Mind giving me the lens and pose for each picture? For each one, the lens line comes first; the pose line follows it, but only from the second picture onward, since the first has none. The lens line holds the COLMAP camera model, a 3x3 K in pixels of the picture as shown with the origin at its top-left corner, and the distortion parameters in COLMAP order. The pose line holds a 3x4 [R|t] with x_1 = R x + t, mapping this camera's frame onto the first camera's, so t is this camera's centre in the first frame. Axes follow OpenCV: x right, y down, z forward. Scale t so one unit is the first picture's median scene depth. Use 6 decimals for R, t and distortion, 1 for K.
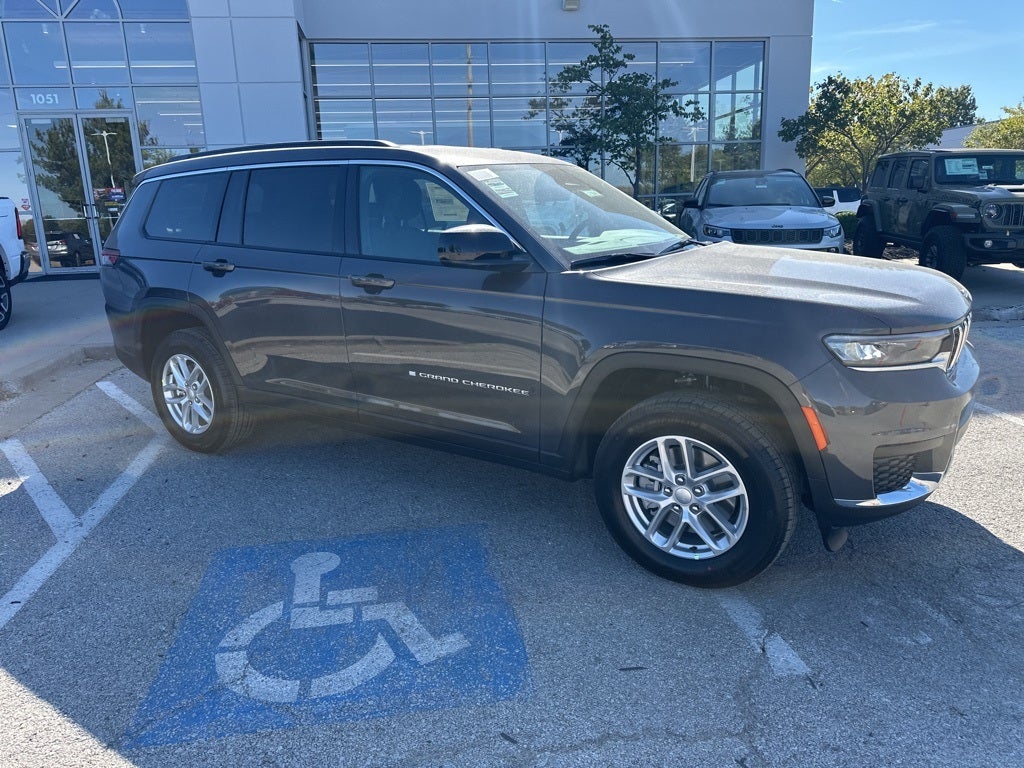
lens RADIAL K [[720.9, 0, 510.5], [0, 720.9, 390.8], [0, 0, 1]] dist [0.038044, -0.047050]
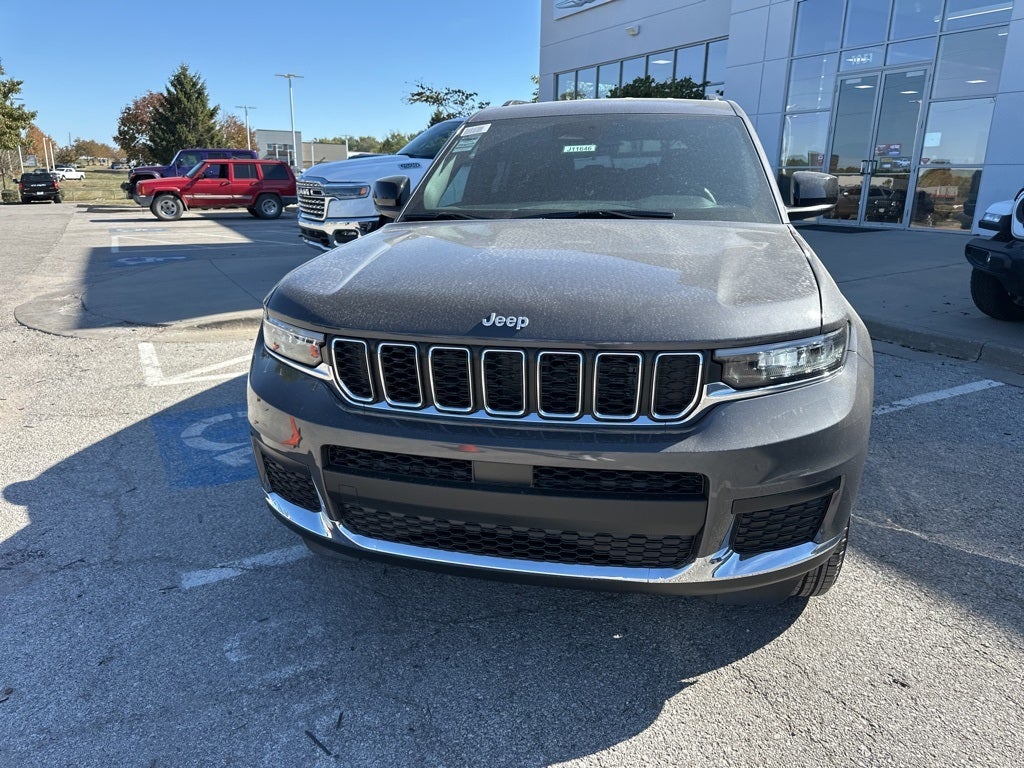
lens RADIAL K [[720.9, 0, 510.7], [0, 720.9, 388.3], [0, 0, 1]] dist [0.038044, -0.047050]
pose [[0.341643, 0.291572, -0.893457, 1.190350], [-0.245103, 0.945402, 0.214801, -0.209044], [0.907306, 0.145604, 0.394455, 0.781282]]
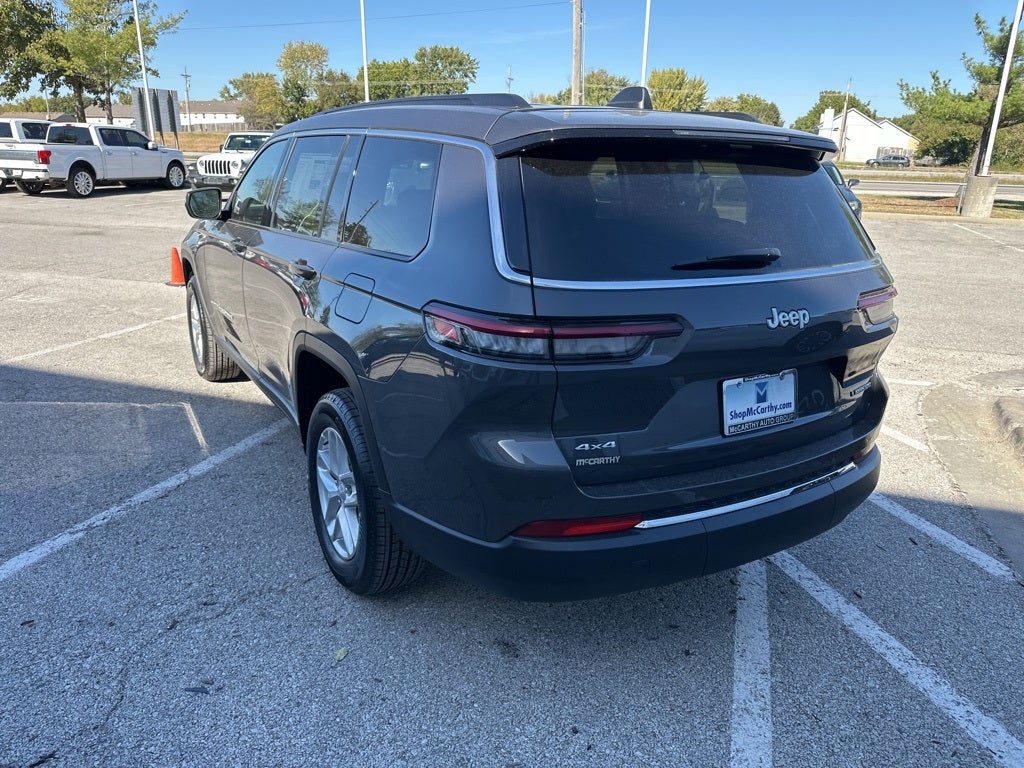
lens RADIAL K [[720.9, 0, 503.2], [0, 720.9, 380.1], [0, 0, 1]] dist [0.038044, -0.047050]
pose [[-0.891777, -0.132685, 0.432584, -0.902851], [0.111367, 0.862265, 0.494062, -0.707737], [-0.438556, 0.488768, -0.754171, 2.570646]]
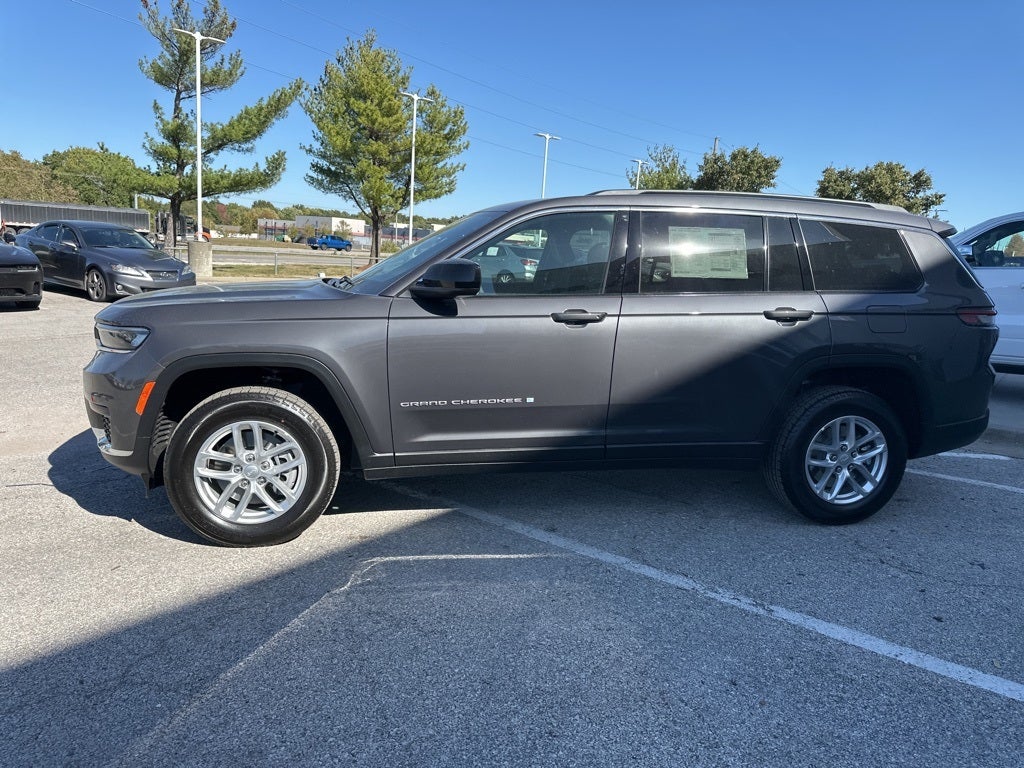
lens RADIAL K [[720.9, 0, 508.5], [0, 720.9, 381.6], [0, 0, 1]] dist [0.038044, -0.047050]
pose [[-0.733908, 0.106788, -0.670802, 1.037316], [-0.198985, 0.910437, 0.362641, -0.645633], [0.649448, 0.399625, -0.646928, 2.441410]]
